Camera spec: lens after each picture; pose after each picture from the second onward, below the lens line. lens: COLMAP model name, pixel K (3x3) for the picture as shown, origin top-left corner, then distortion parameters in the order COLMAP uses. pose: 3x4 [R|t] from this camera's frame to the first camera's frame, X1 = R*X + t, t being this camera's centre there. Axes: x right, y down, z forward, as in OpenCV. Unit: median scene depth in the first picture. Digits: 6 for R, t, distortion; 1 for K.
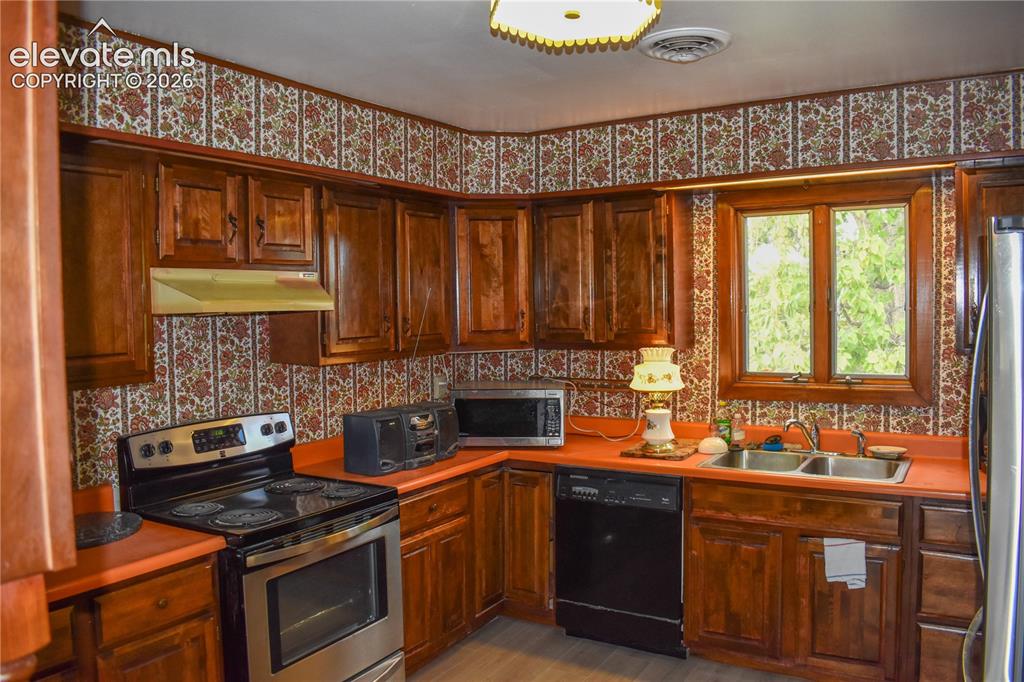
lens RADIAL K [[794.6, 0, 512.0], [0, 794.6, 341.0], [0, 0, 1]] dist [-0.096878, 0.015913]
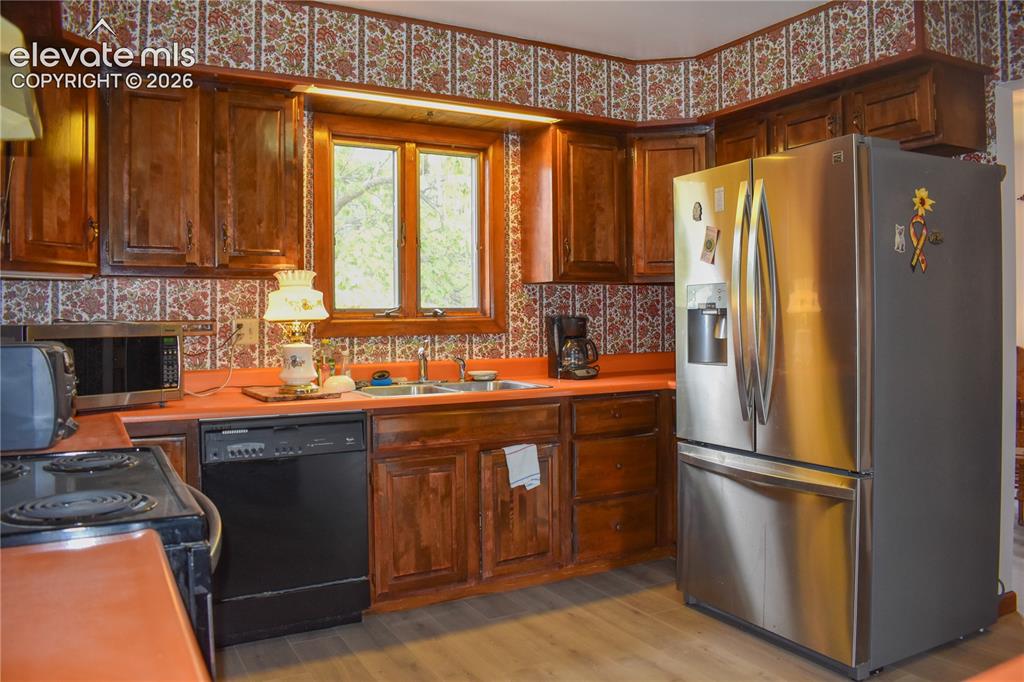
lens RADIAL K [[794.6, 0, 512.0], [0, 794.6, 341.0], [0, 0, 1]] dist [-0.096878, 0.015913]
pose [[0.492884, -0.011687, 0.870017, -0.472013], [0.037476, 0.999267, -0.007807, 0.105363], [-0.869288, 0.036453, 0.492960, 0.408612]]
